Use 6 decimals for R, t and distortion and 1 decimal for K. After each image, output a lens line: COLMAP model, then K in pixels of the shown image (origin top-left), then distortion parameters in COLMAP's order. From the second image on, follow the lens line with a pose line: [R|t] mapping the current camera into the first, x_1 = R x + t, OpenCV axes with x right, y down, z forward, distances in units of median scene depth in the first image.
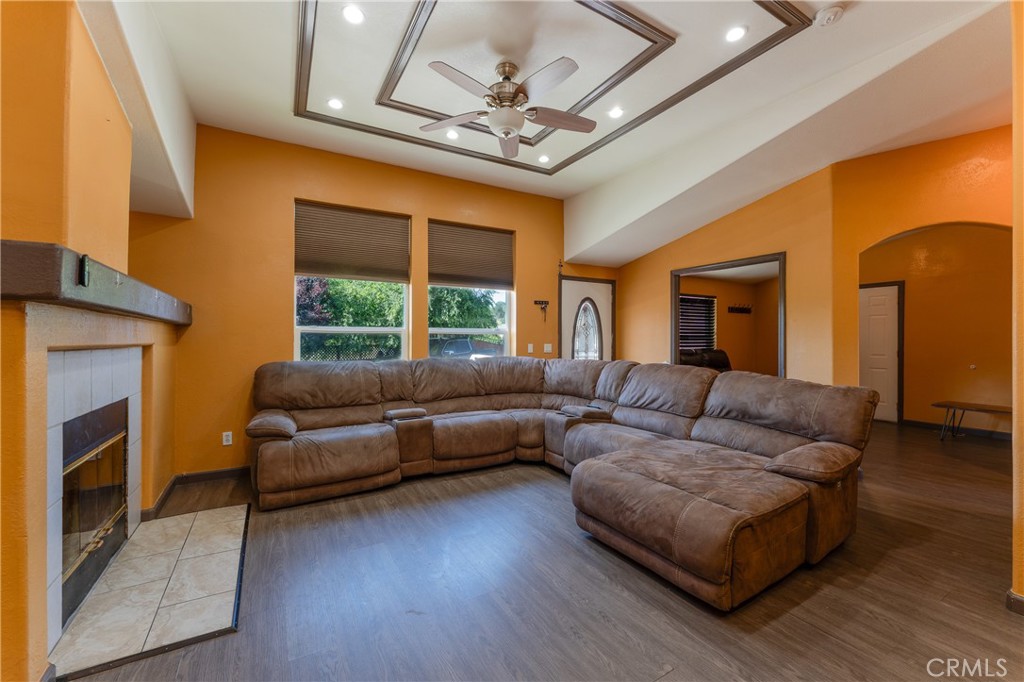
lens RADIAL K [[413.4, 0, 502.6], [0, 413.4, 337.2], [0, 0, 1]] dist [-0.000706, -0.000172]
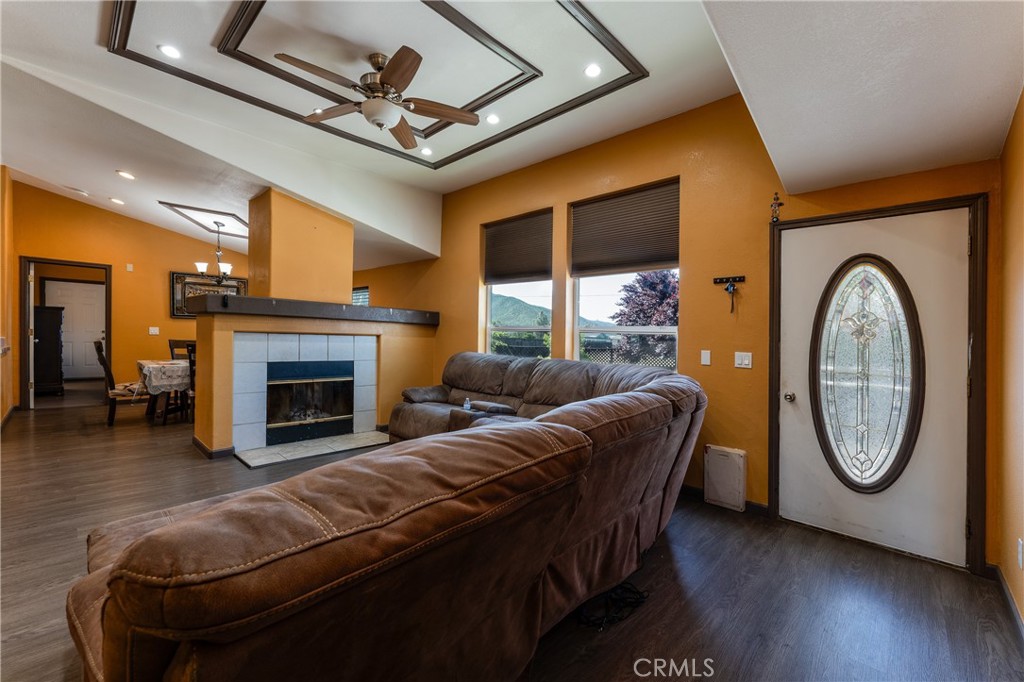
lens RADIAL K [[413.4, 0, 510.1], [0, 413.4, 342.0], [0, 0, 1]] dist [-0.000706, -0.000172]
pose [[0.289679, 0.022848, -0.956851, 0.651672], [-0.028002, 0.999489, 0.015389, 0.003325], [0.956714, 0.022336, 0.290171, 0.625645]]
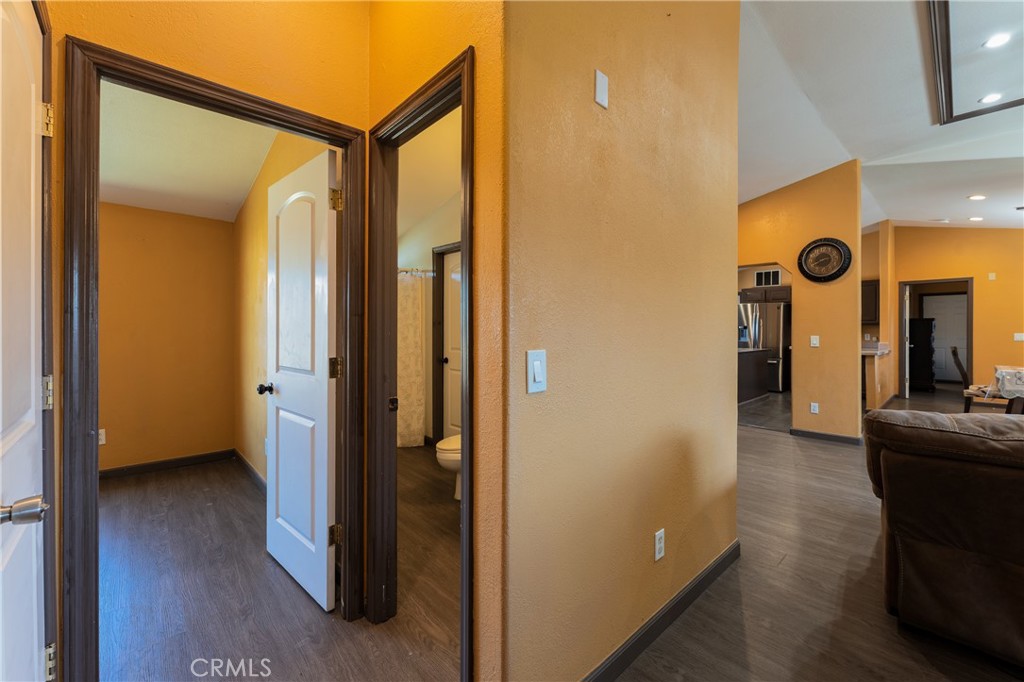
lens RADIAL K [[413.4, 0, 510.0], [0, 413.4, 331.8], [0, 0, 1]] dist [-0.000706, -0.000172]
pose [[-0.977607, -0.001260, -0.210436, 0.844633], [-0.001876, 0.999995, 0.002731, 0.003104], [0.210431, 0.003064, -0.977604, 0.806114]]
